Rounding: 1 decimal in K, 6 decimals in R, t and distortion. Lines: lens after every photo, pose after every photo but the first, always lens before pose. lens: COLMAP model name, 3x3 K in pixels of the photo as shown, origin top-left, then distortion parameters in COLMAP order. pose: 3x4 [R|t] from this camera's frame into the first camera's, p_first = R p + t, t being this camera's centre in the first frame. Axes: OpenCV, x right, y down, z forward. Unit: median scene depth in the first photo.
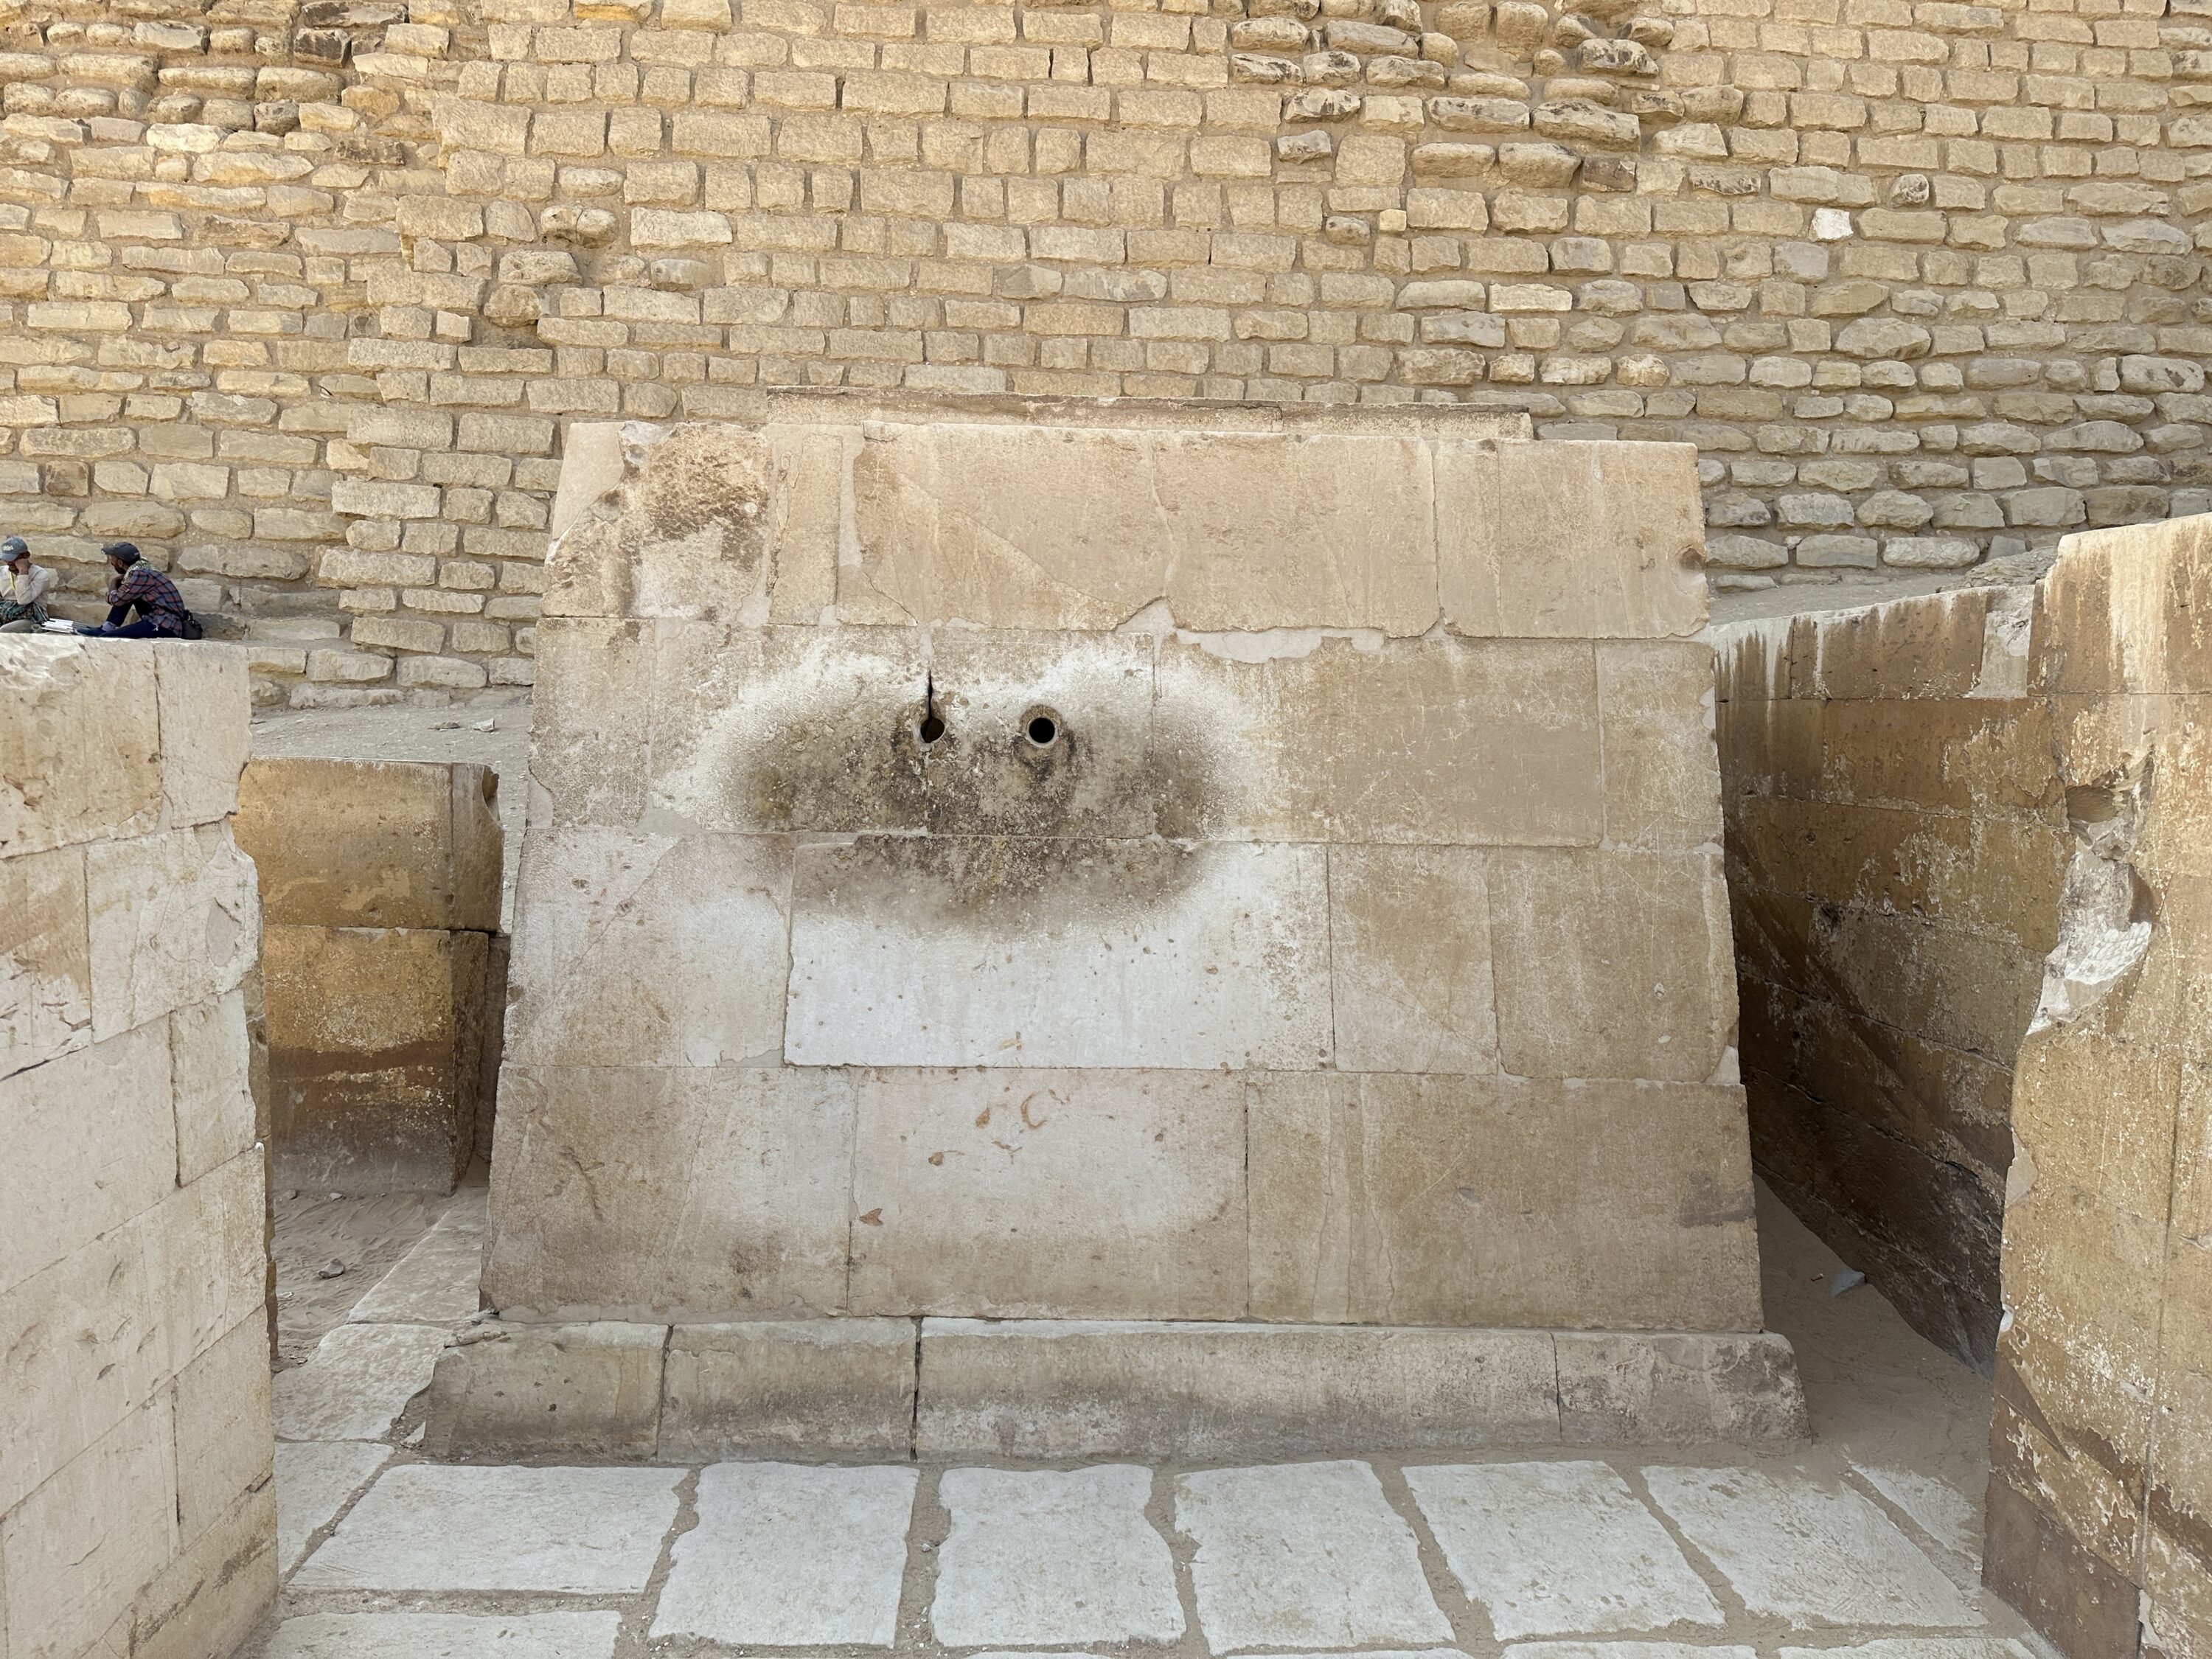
lens RADIAL K [[1542.6, 0, 1106.0], [0, 1542.6, 829.5], [0, 0, 1]] dist [-0.000518, -0.005188]
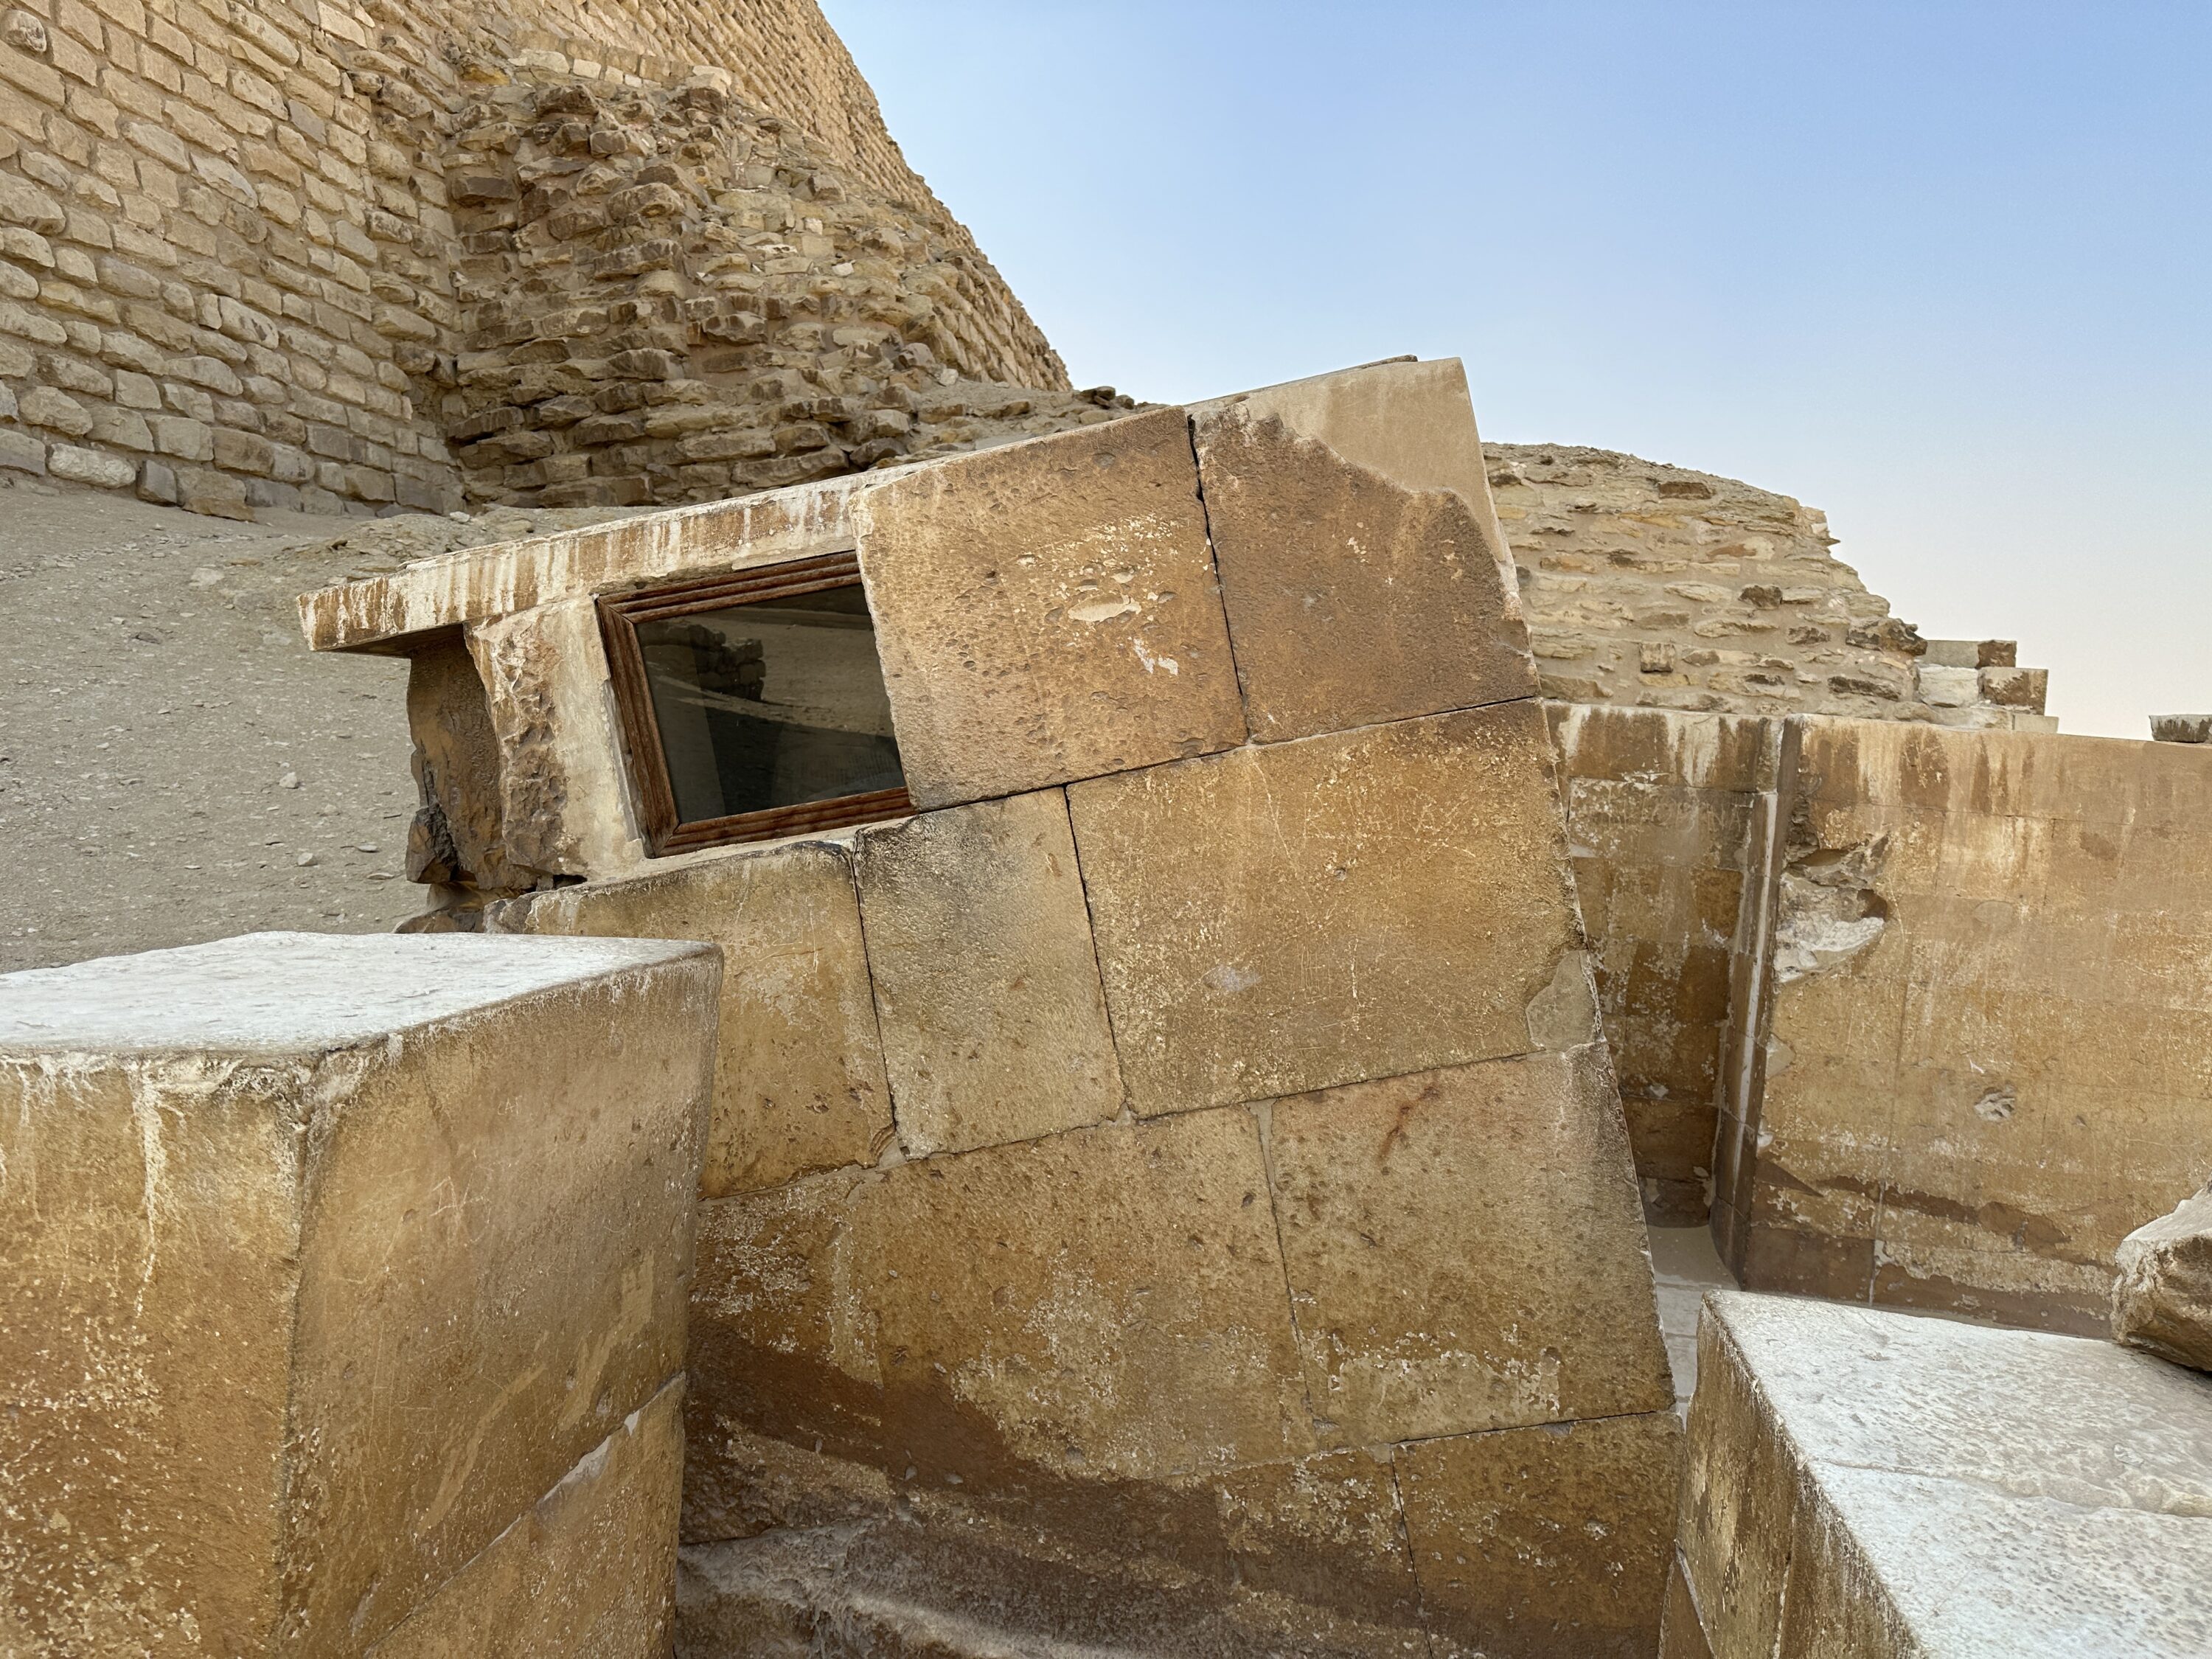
lens RADIAL K [[1542.6, 0, 1106.0], [0, 1542.6, 829.5], [0, 0, 1]] dist [-0.000518, -0.005188]
pose [[0.201564, -0.063136, 0.977438, -0.227445], [-0.000559, 0.997913, 0.064574, -0.028099], [-0.979475, -0.013562, 0.201108, 0.239899]]
